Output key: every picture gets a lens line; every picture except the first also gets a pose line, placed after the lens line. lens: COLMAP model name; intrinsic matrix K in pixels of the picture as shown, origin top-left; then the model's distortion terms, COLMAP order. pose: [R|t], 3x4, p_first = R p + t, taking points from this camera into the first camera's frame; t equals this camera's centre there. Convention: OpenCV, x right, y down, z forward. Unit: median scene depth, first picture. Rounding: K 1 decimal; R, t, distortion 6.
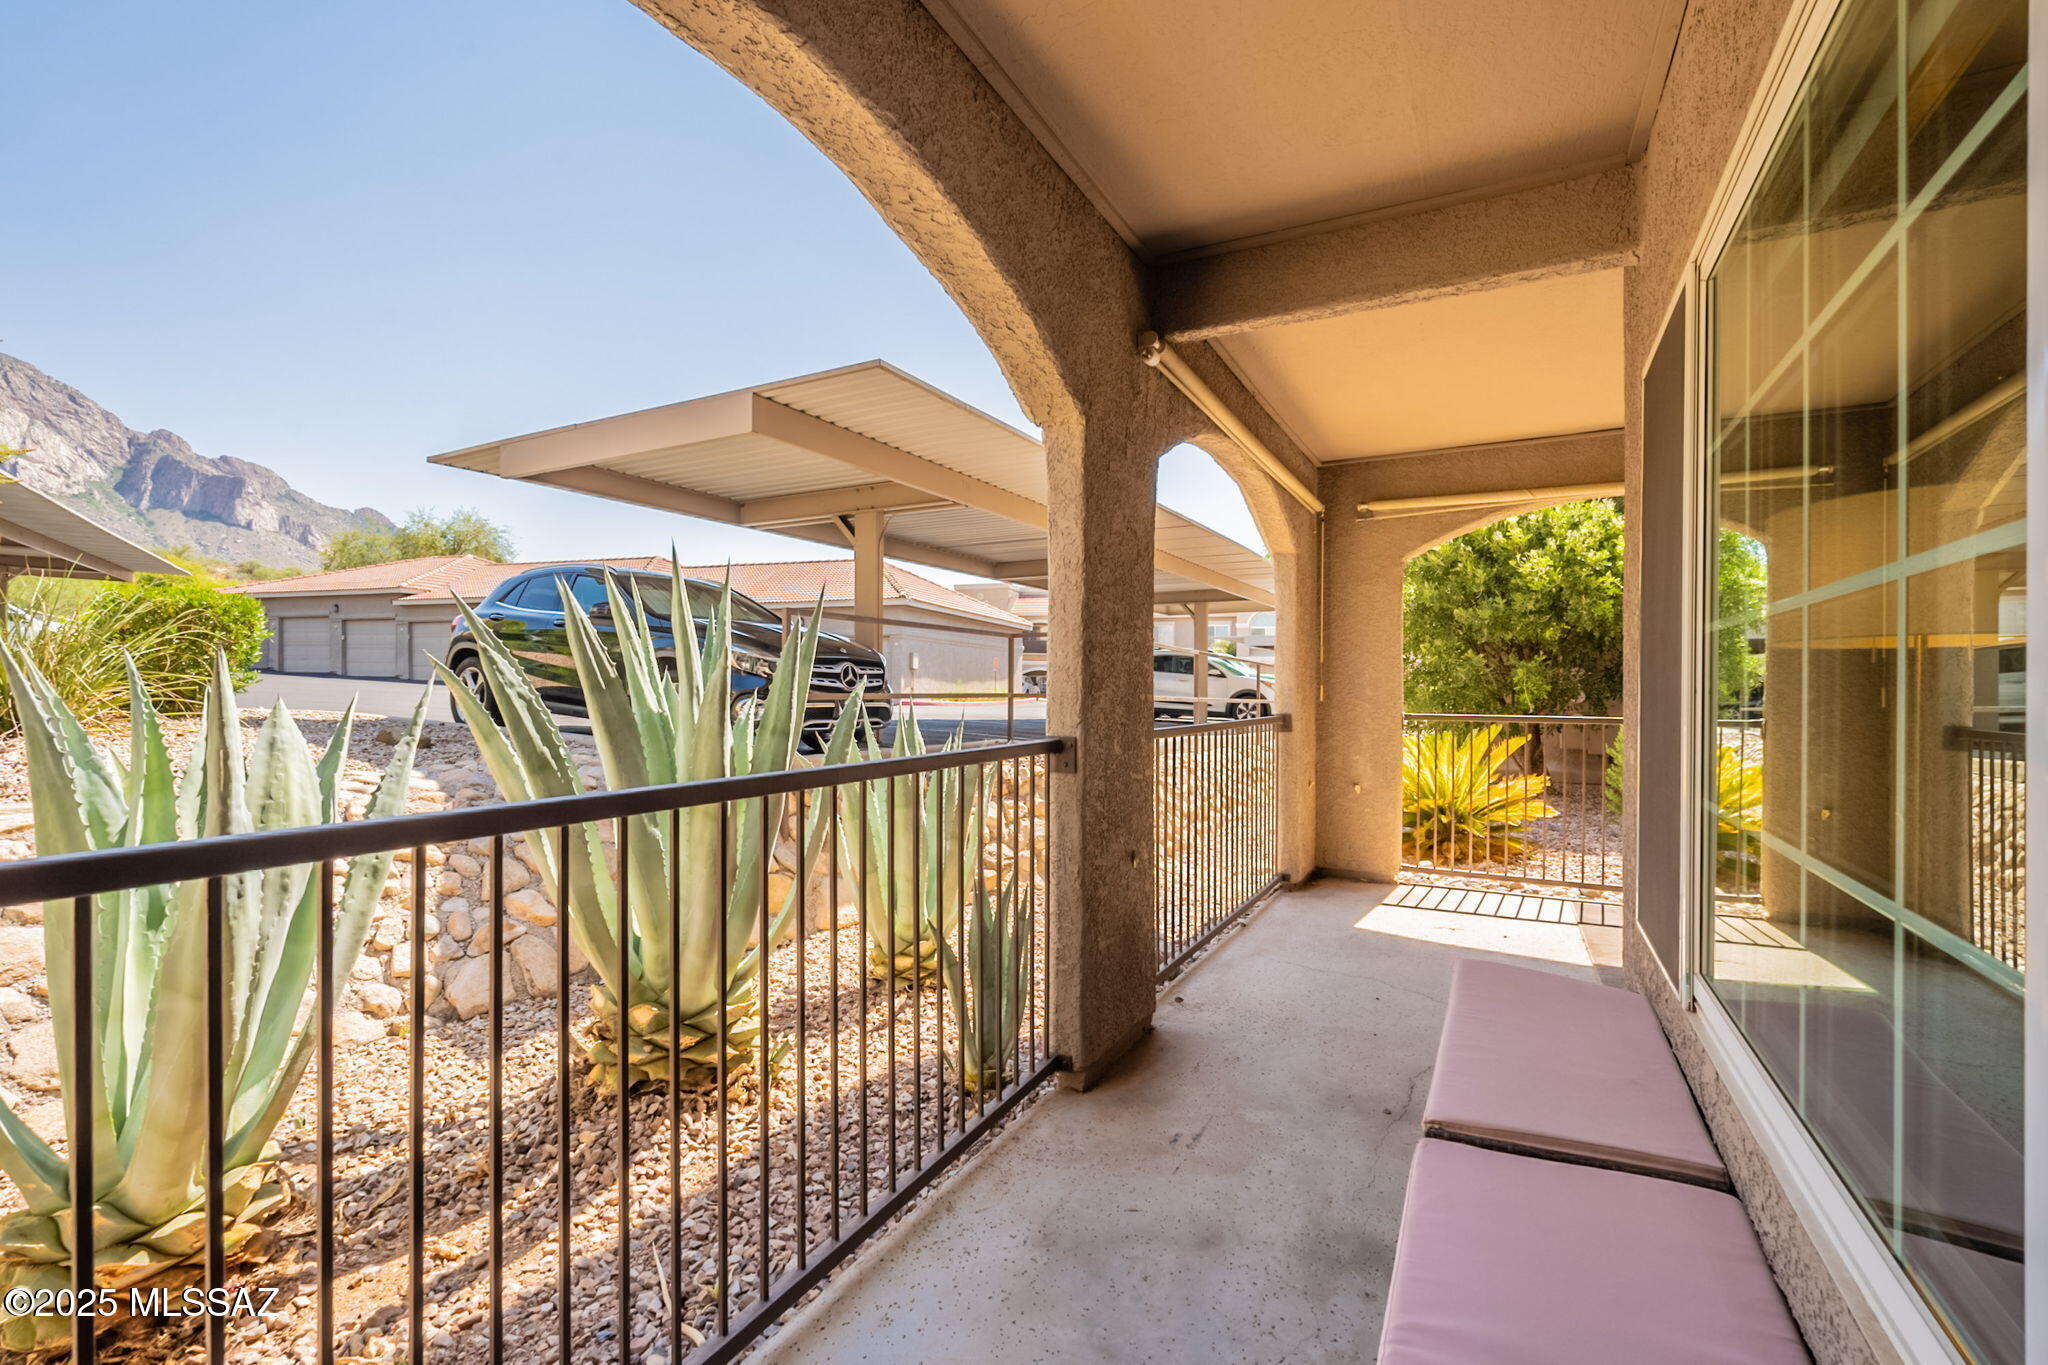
lens RADIAL K [[898.1, 0, 1014.2], [0, 898.1, 688.5], [0, 0, 1]] dist [-0.006908, 0.002793]
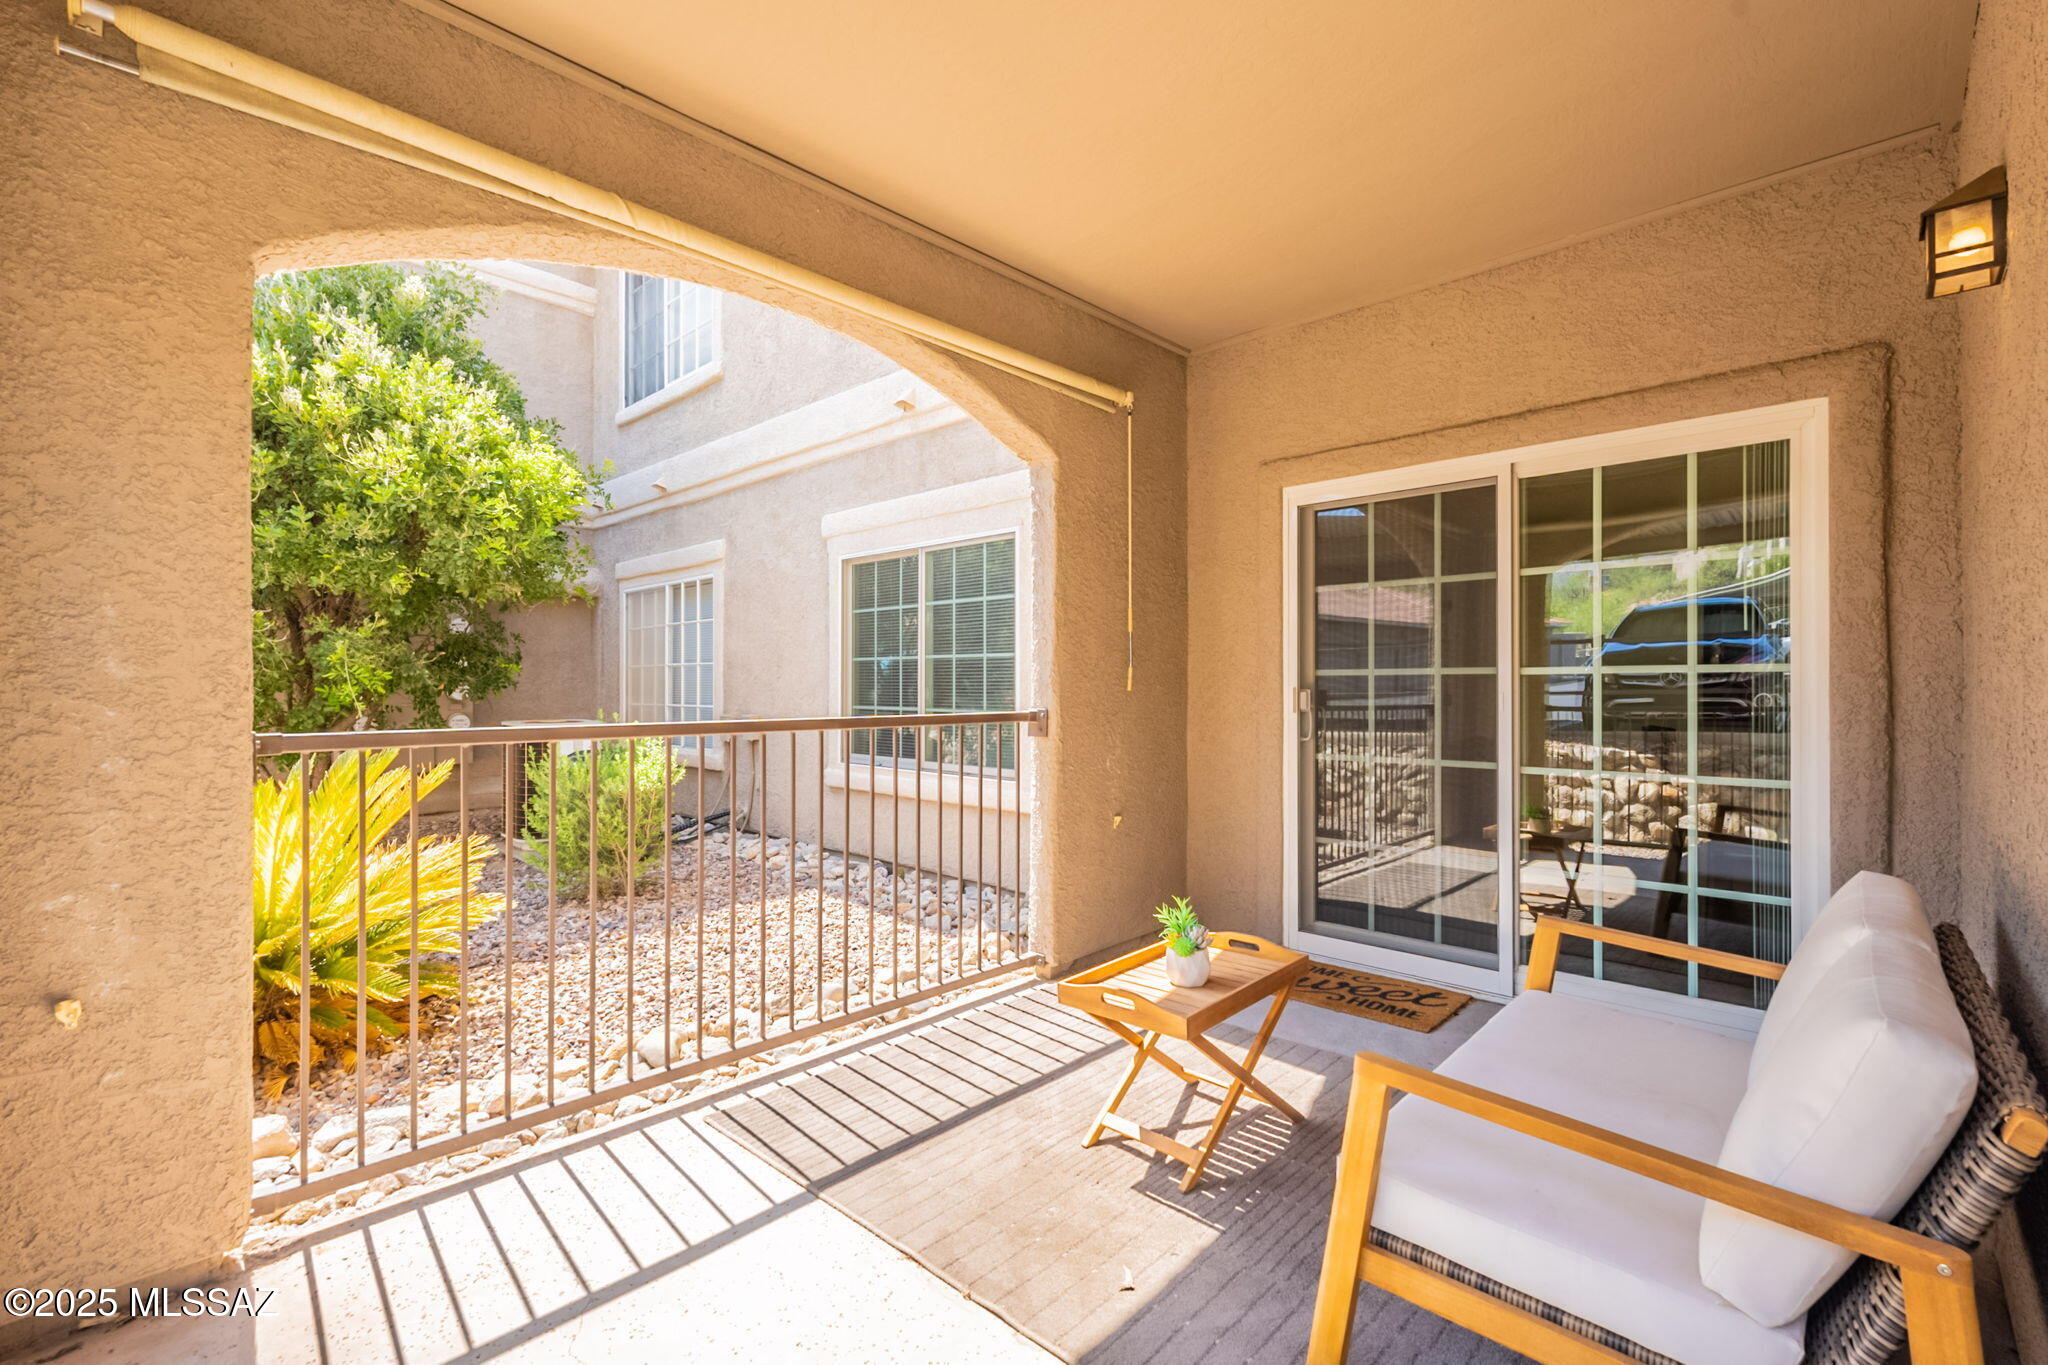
lens RADIAL K [[898.1, 0, 1033.2], [0, 898.1, 686.6], [0, 0, 1]] dist [-0.006908, 0.002793]
pose [[0.254588, -0.005487, 0.967034, 0.134041], [0.005532, 0.999976, 0.004218, 0.007202], [-0.967034, 0.004276, 0.254612, 0.448680]]
